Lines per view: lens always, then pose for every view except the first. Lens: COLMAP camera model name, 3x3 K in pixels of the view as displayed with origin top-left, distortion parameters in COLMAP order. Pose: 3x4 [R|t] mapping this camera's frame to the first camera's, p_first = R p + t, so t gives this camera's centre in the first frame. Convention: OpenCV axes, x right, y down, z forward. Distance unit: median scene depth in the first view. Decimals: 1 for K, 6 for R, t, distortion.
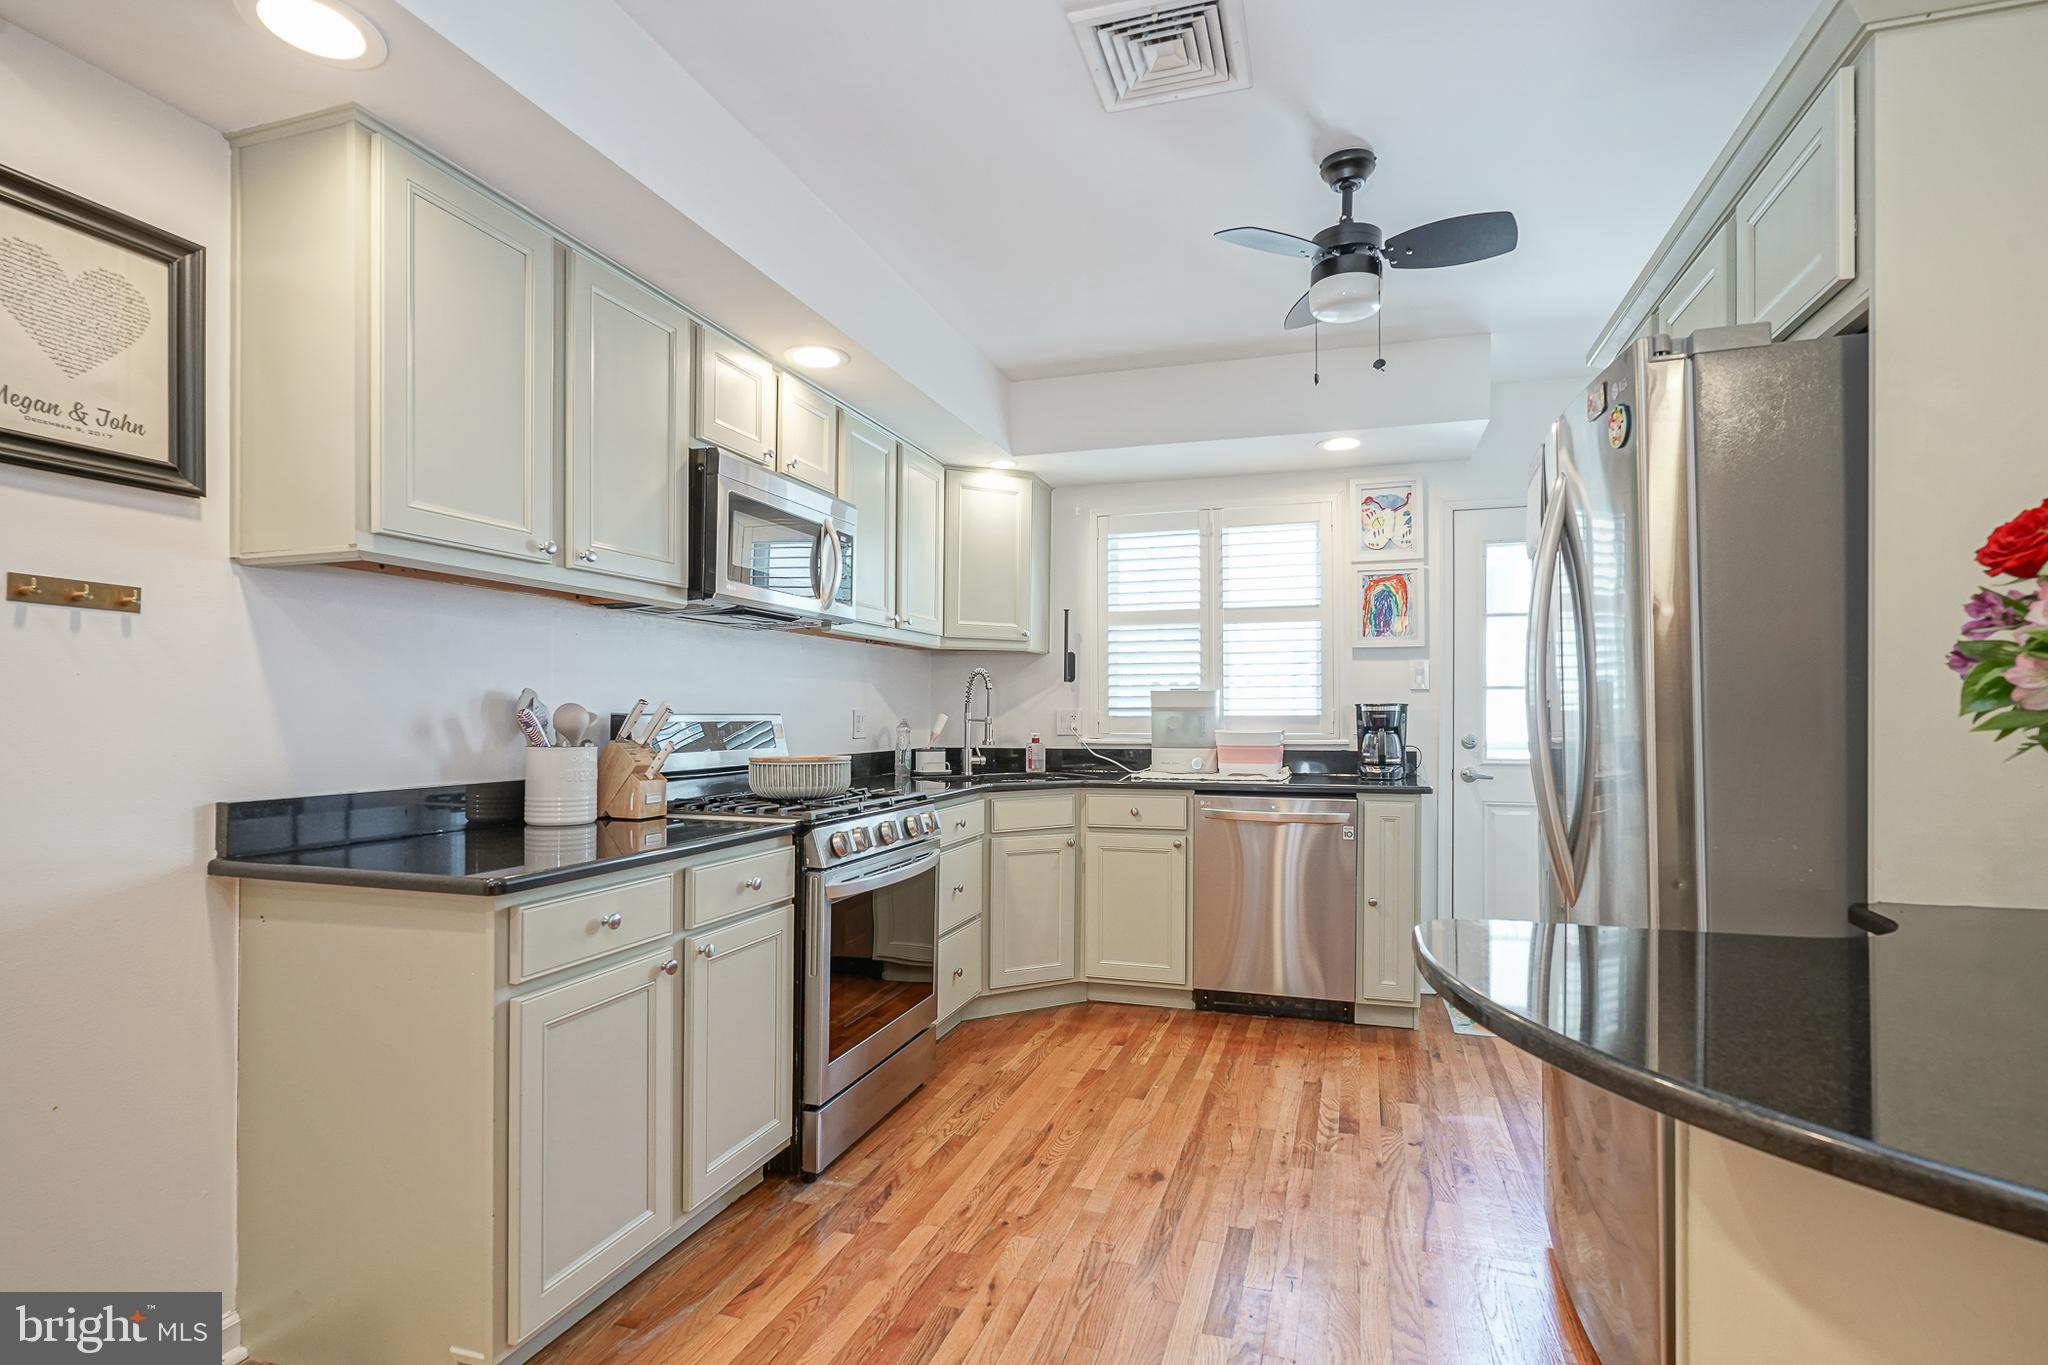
lens RADIAL K [[987.7, 0, 1043.7], [0, 987.7, 706.2], [0, 0, 1]] dist [-0.009070, 0.004368]
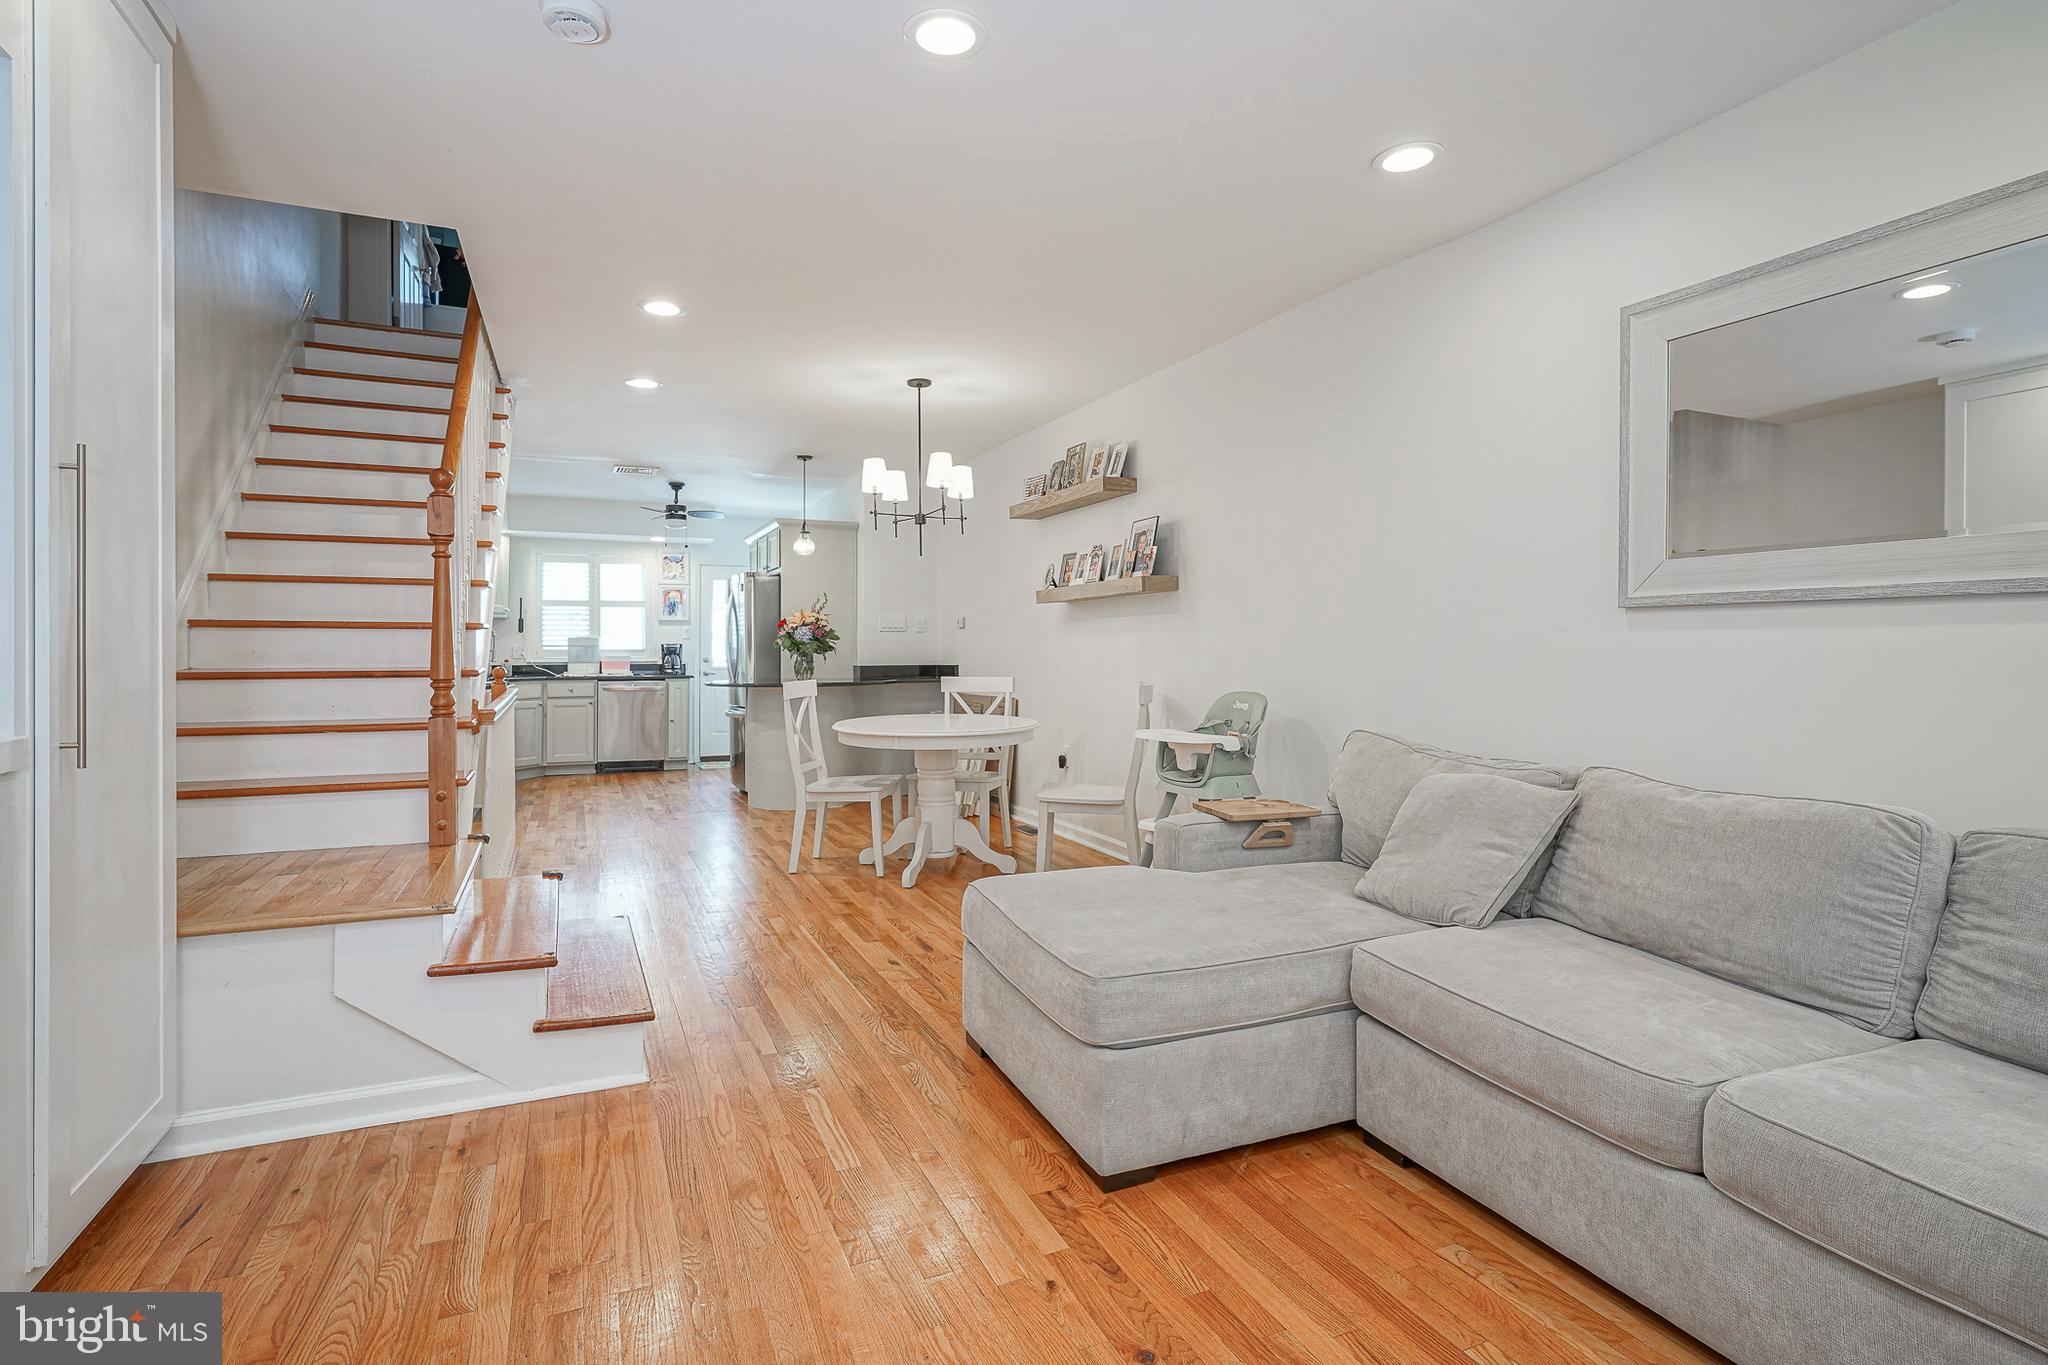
lens RADIAL K [[987.7, 0, 996.8], [0, 987.7, 655.2], [0, 0, 1]] dist [-0.009070, 0.004368]
pose [[0.756542, -0.001234, 0.653944, -0.856034], [-0.005150, 0.999956, 0.007846, 0.002606], [-0.653925, -0.009304, 0.756503, -1.815750]]
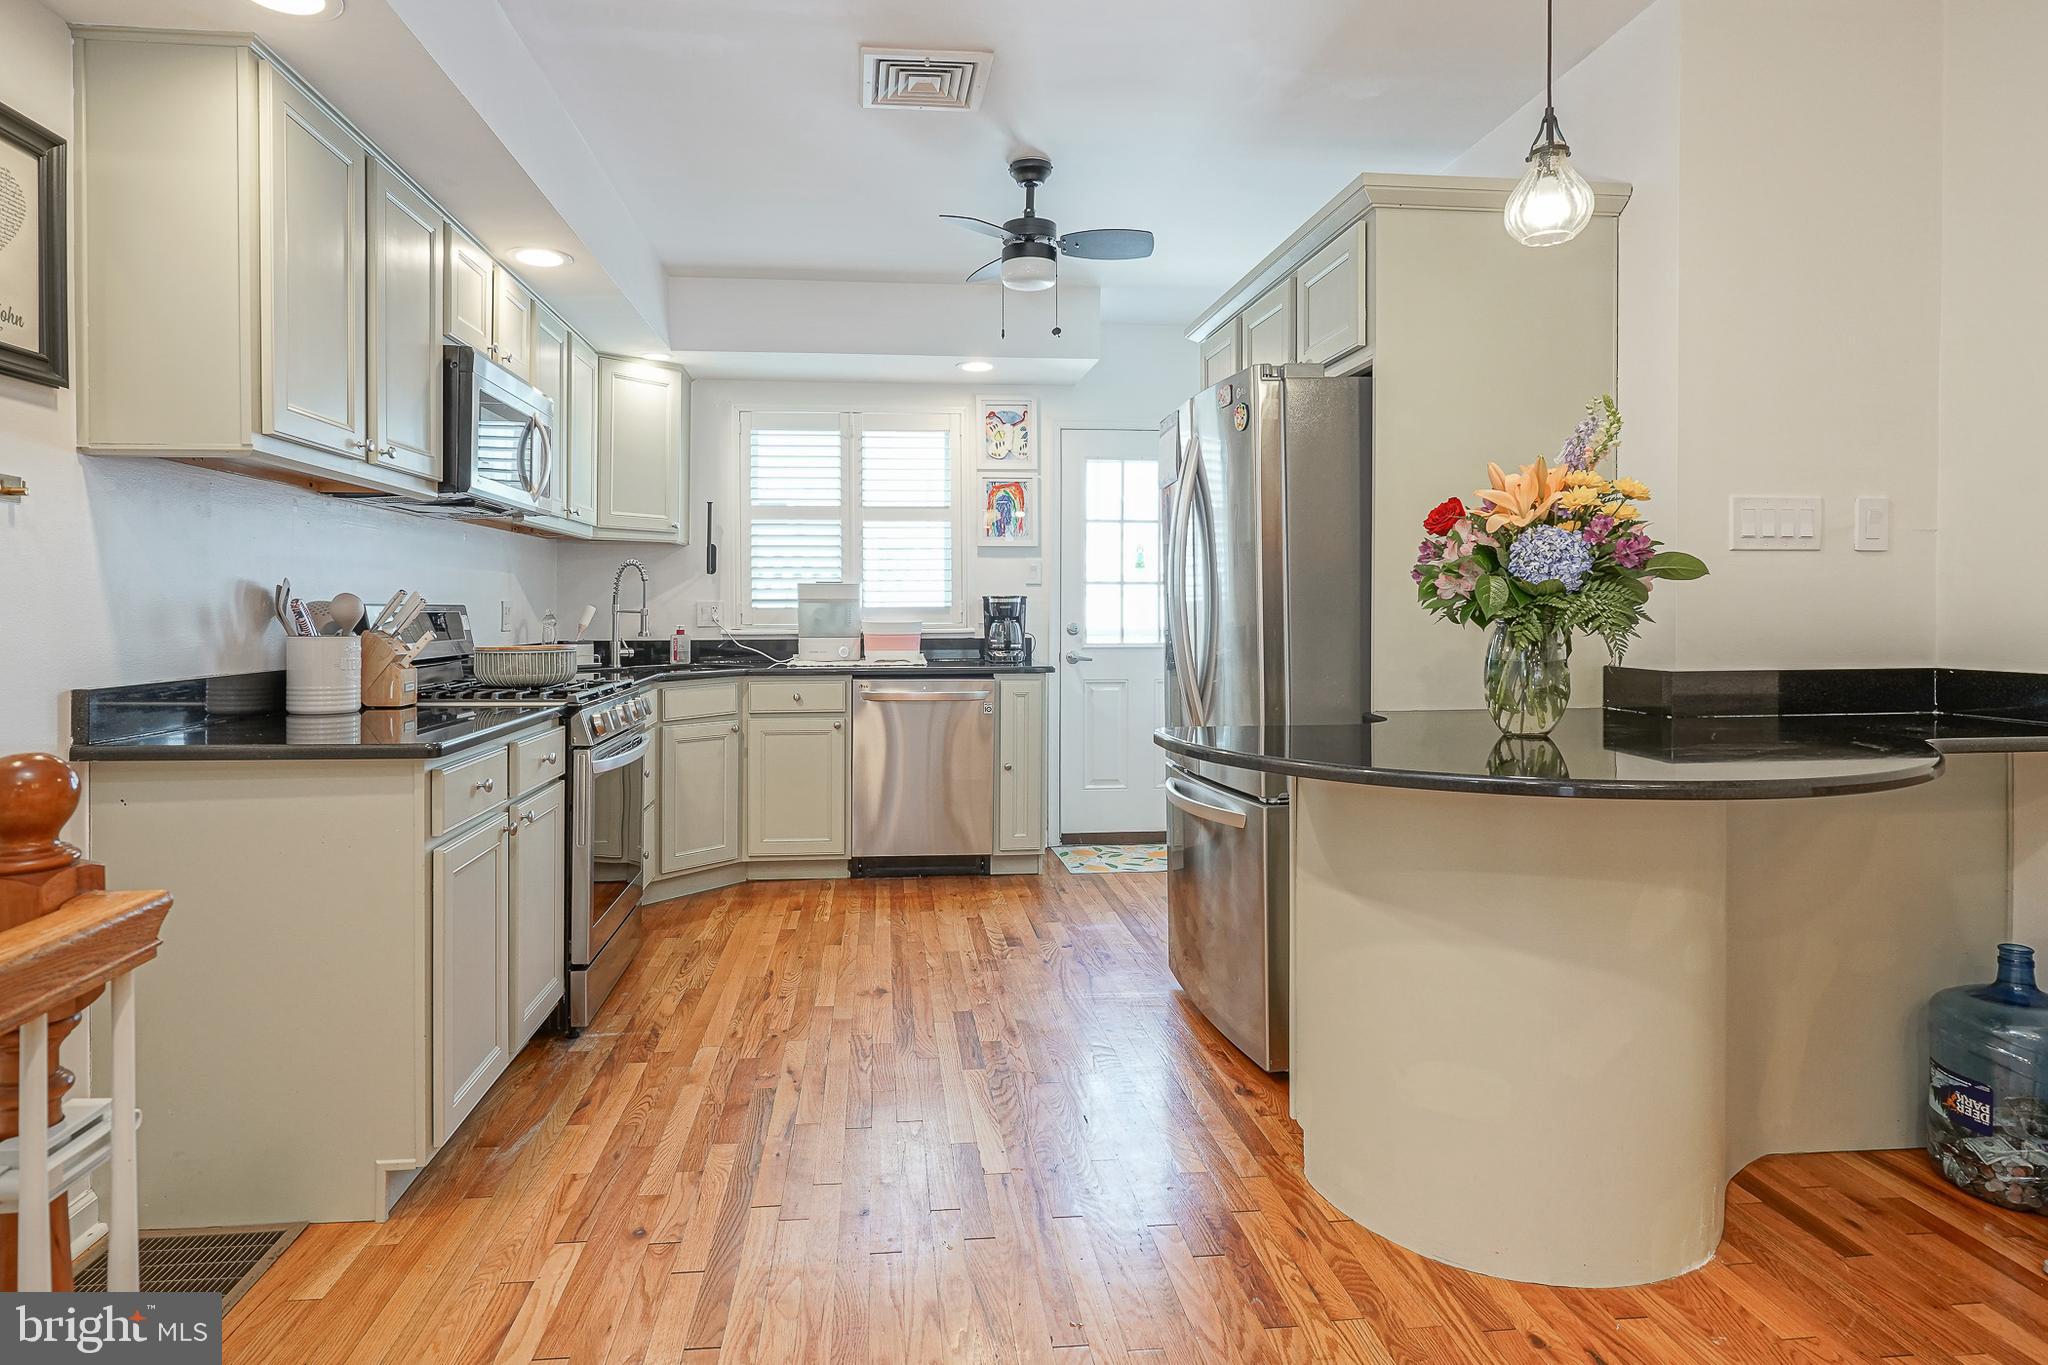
lens RADIAL K [[1116.5, 0, 978.9], [0, 1116.5, 606.5], [0, 0, 1]] dist [-0.007113, 0.002631]
pose [[0.923638, -0.000734, 0.383264, -0.238861], [-0.001741, 0.999980, 0.006109, 0.002052], [-0.383261, -0.006310, 0.923618, -0.237031]]
